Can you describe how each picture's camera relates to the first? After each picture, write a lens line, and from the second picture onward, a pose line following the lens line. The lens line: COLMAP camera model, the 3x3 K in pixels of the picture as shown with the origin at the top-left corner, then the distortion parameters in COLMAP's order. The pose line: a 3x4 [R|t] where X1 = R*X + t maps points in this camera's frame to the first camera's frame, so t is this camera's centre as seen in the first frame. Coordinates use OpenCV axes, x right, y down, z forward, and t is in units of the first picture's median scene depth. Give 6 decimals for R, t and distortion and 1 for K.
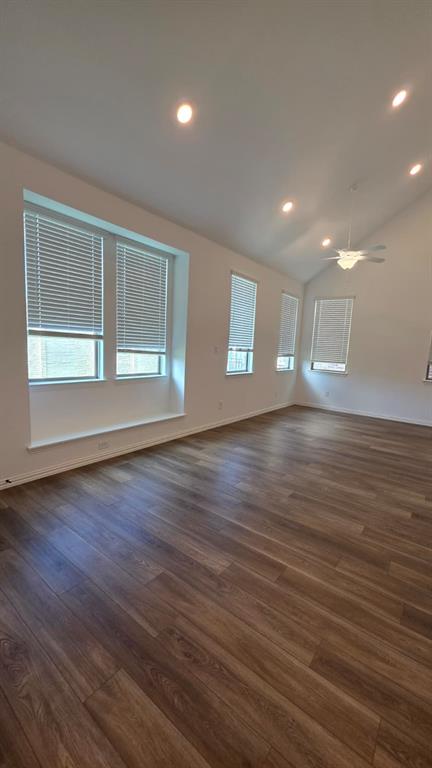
lens RADIAL K [[308.6, 0, 216.4], [0, 308.6, 385.3], [0, 0, 1]] dist [0.005770, -0.000711]
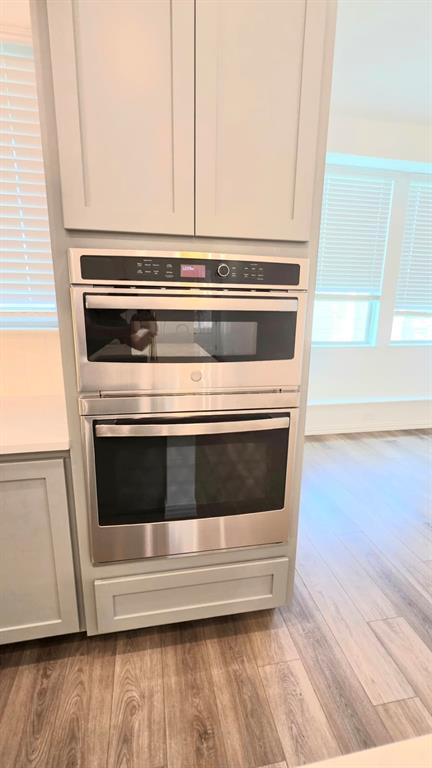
lens RADIAL K [[346.0, 0, 211.6], [0, 346.0, 389.1], [0, 0, 1]] dist [0.000307, 0.001473]
pose [[0.744747, 0.121576, -0.656179, -0.040070], [-0.058777, 0.991394, 0.116974, 0.018655], [0.664753, -0.048548, 0.745484, -0.093786]]
